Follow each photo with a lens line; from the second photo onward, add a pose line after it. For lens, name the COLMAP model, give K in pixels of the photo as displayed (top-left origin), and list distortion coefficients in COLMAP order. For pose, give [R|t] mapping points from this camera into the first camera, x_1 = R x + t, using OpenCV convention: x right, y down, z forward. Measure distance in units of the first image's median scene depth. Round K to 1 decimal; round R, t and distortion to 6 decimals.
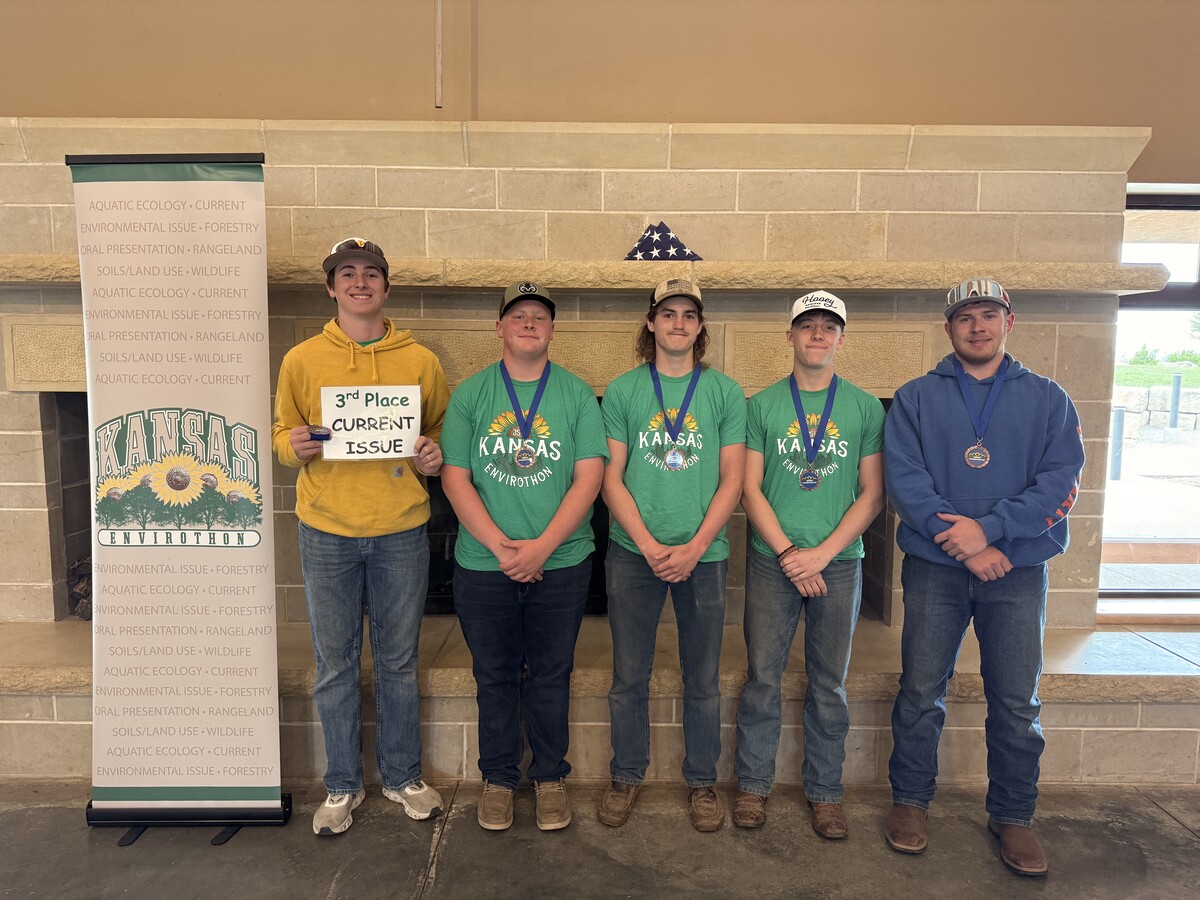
lens RADIAL K [[841.7, 0, 599.2], [0, 841.7, 454.7], [0, 0, 1]] dist [0.012277, -0.024724]
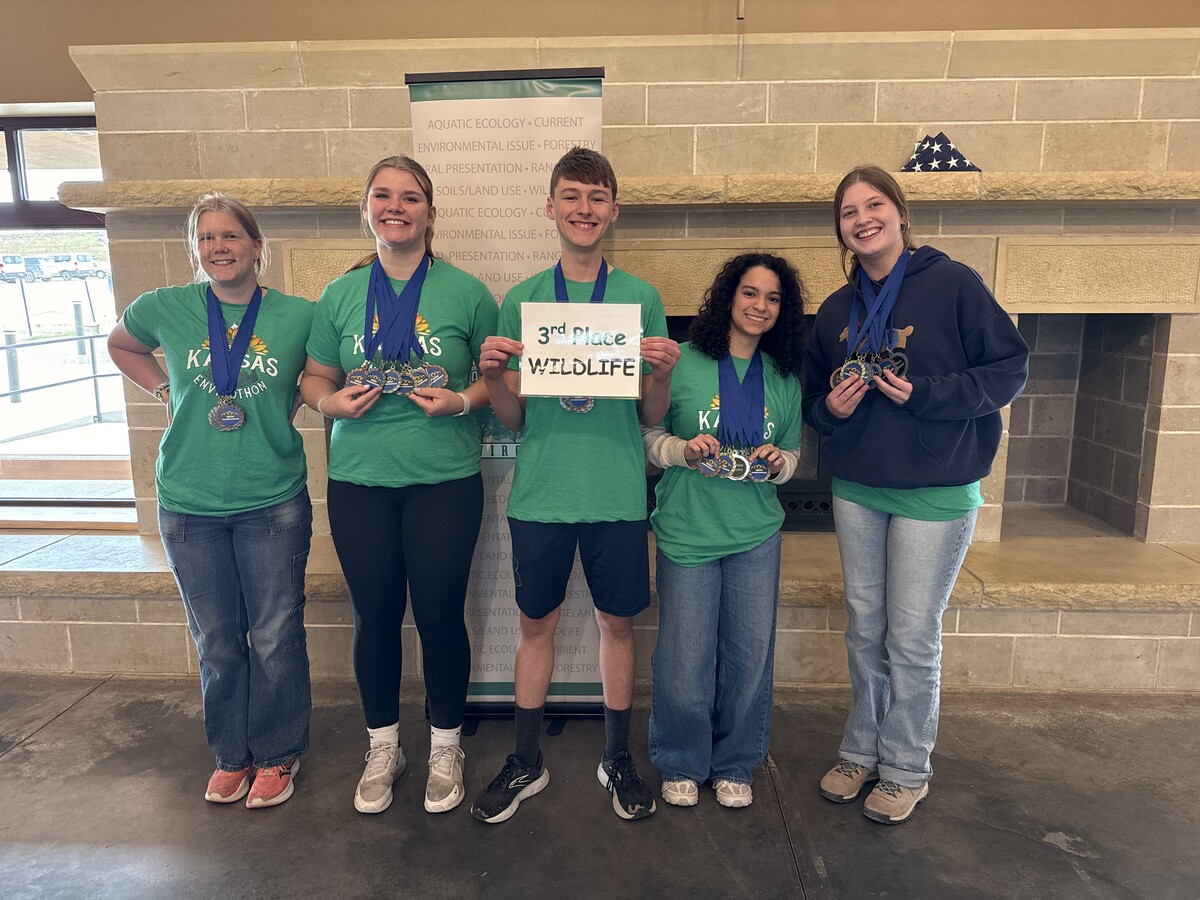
lens RADIAL K [[841.7, 0, 595.2], [0, 841.7, 455.4], [0, 0, 1]] dist [0.012277, -0.024724]
pose [[0.998755, -0.002059, -0.049850, -0.290600], [0.005848, 0.997093, 0.075968, 0.022181], [0.049549, -0.076165, 0.995863, -0.031218]]
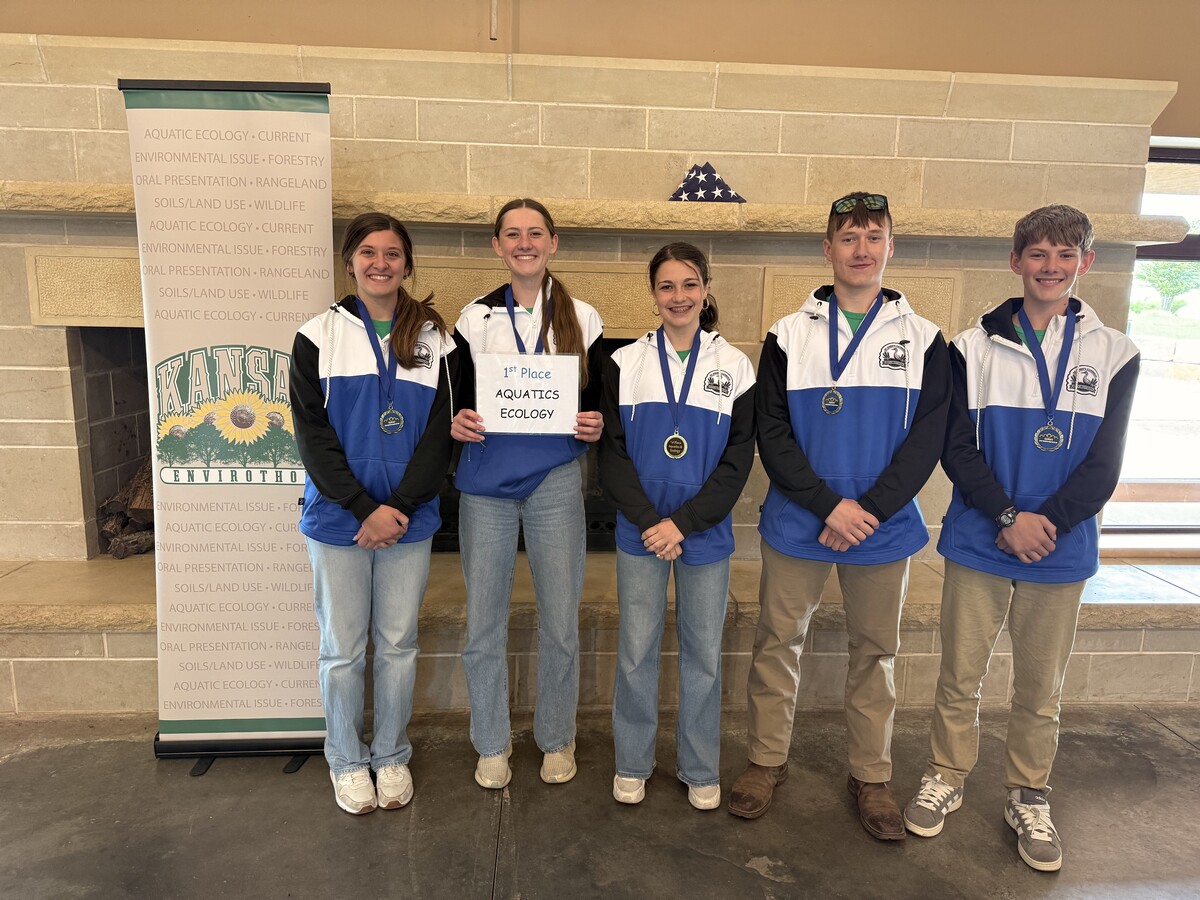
lens RADIAL K [[841.7, 0, 602.6], [0, 841.7, 455.7], [0, 0, 1]] dist [0.012277, -0.024724]
pose [[0.998052, 0.002836, 0.062321, -0.115182], [-0.007368, 0.997334, 0.072601, -0.000896], [-0.061949, -0.072919, 0.995412, -0.017341]]
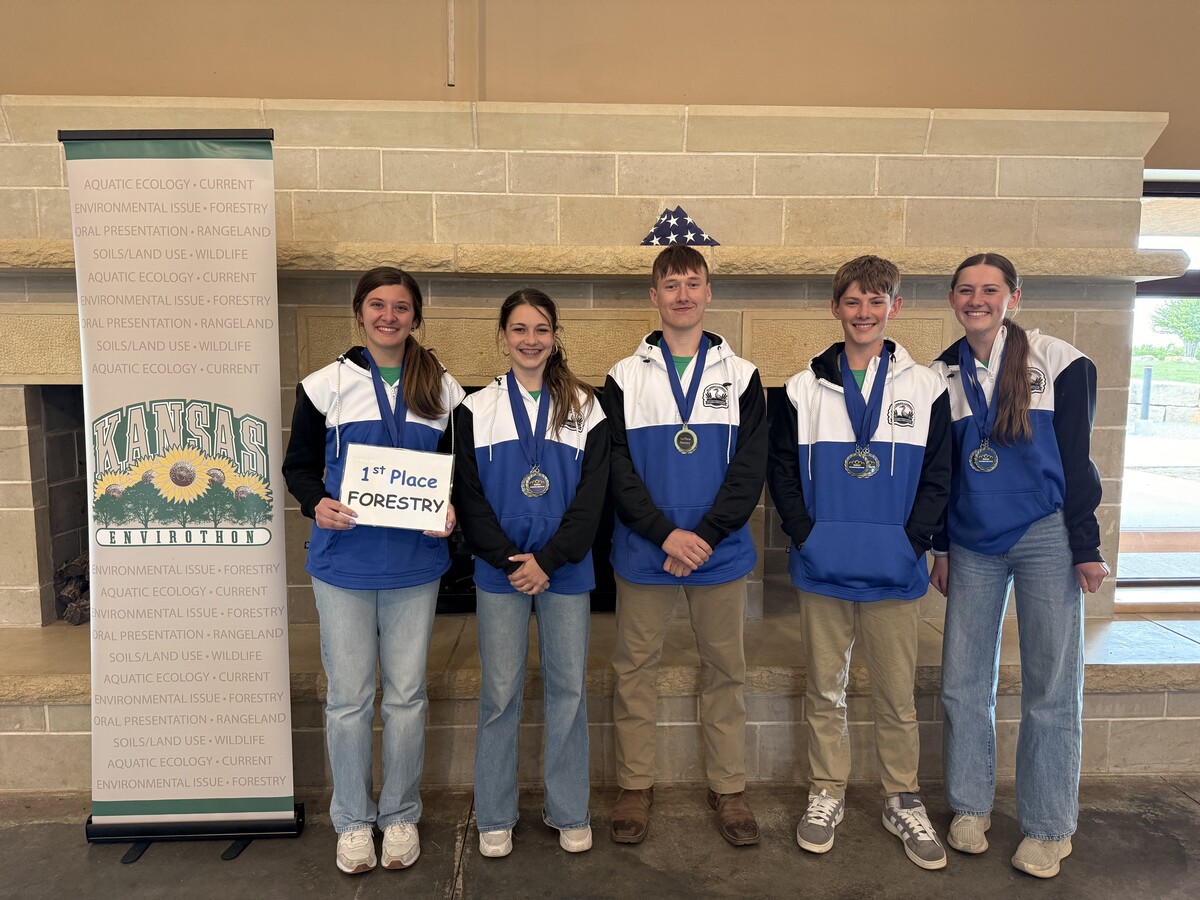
lens RADIAL K [[841.7, 0, 602.4], [0, 841.7, 452.4], [0, 0, 1]] dist [0.012277, -0.024724]
pose [[0.999345, -0.008229, 0.035254, -0.051851], [0.008186, 0.999966, 0.001367, 0.005694], [-0.035264, -0.001077, 0.999377, 0.032042]]
